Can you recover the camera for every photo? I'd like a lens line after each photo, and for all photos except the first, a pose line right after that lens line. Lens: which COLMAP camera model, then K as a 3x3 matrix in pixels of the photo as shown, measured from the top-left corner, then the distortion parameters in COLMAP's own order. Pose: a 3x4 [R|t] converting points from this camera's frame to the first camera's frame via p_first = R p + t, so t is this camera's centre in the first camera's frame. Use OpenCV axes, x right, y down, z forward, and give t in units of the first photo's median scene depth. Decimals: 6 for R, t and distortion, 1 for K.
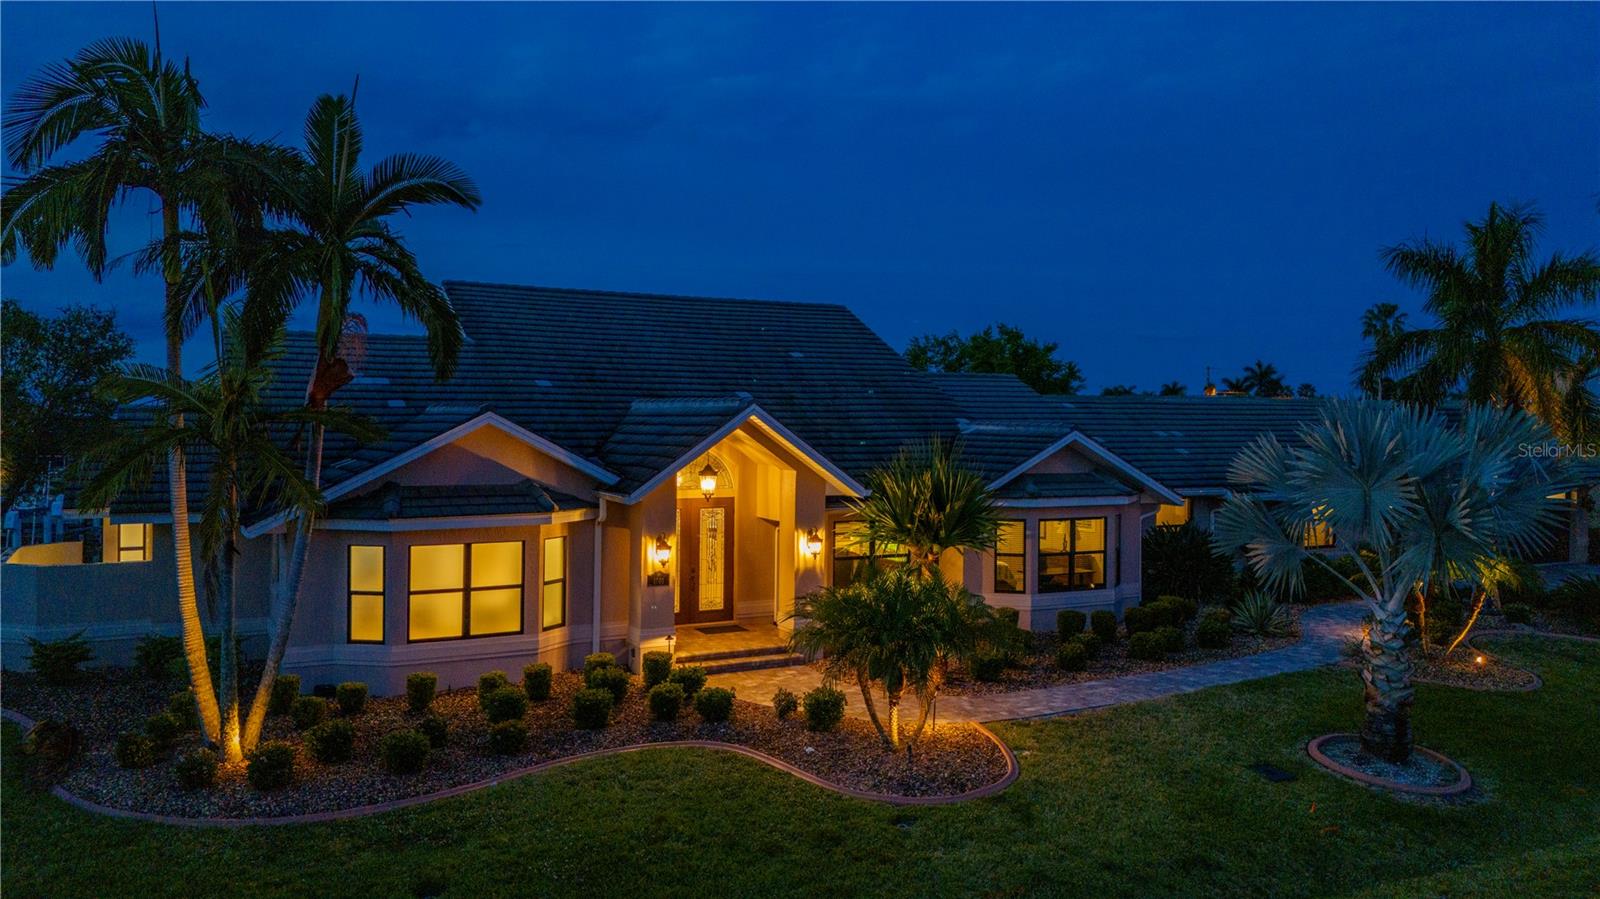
lens RADIAL K [[1148.8, 0, 800.4], [0, 1148.8, 417.6], [0, 0, 1]] dist [0.026379, -0.001870]
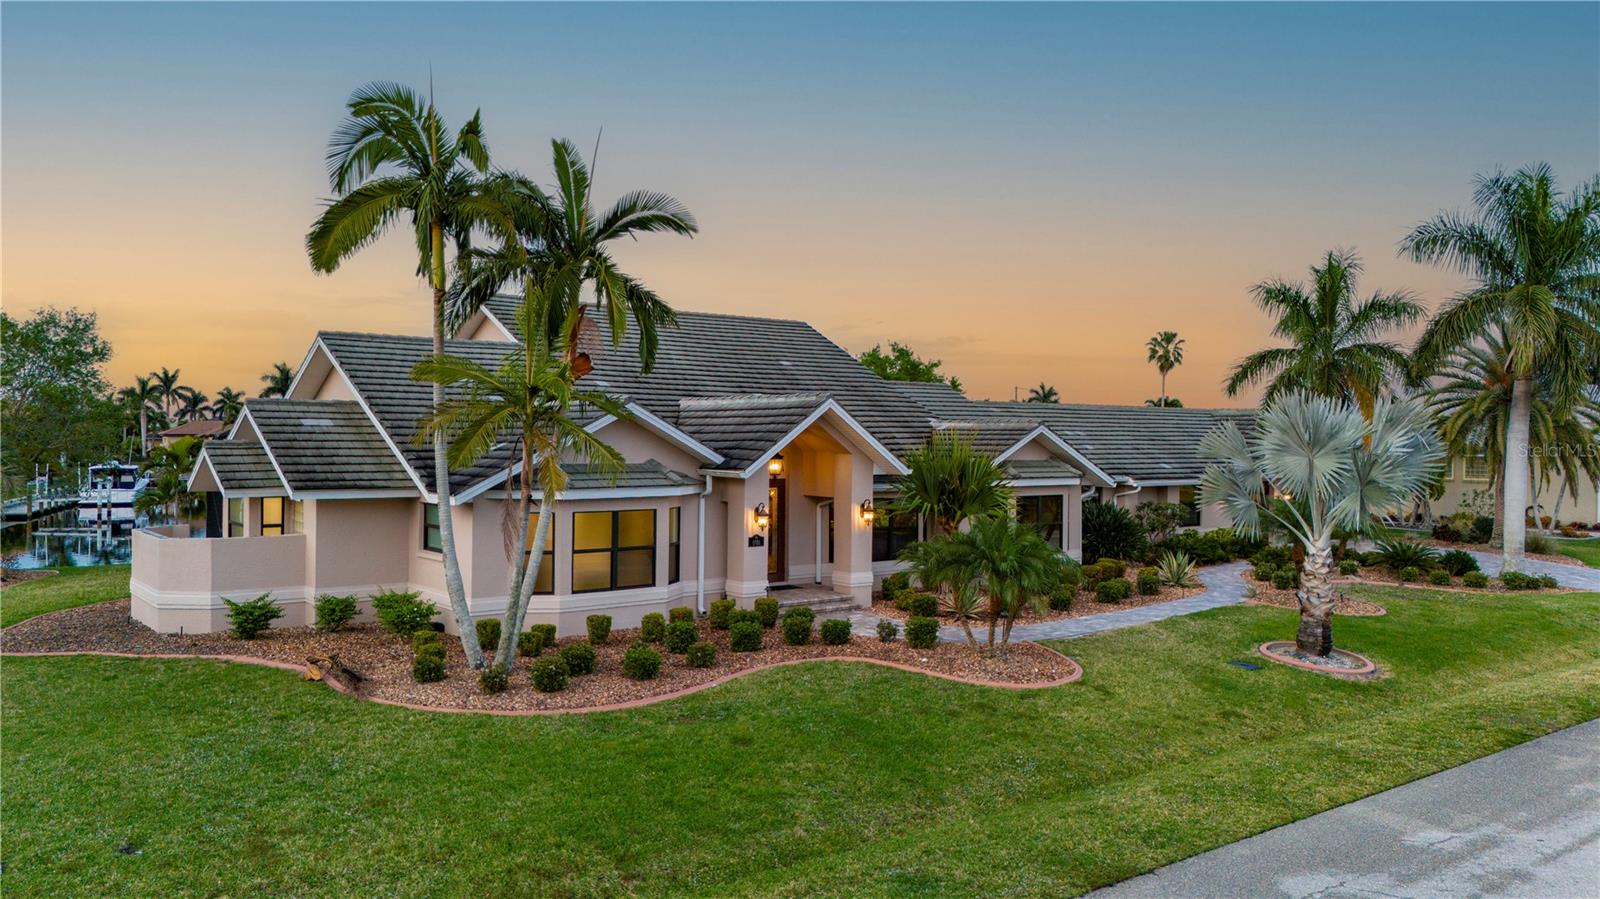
lens RADIAL K [[1133.7, 0, 800.0], [0, 1133.7, 449.5], [0, 0, 1]] dist [0.035668, -0.000308]
pose [[0.982623, -0.002361, 0.185595, -0.308124], [0.000616, 0.999955, 0.009456, 0.032374], [-0.185609, -0.009178, 0.982581, -0.195898]]
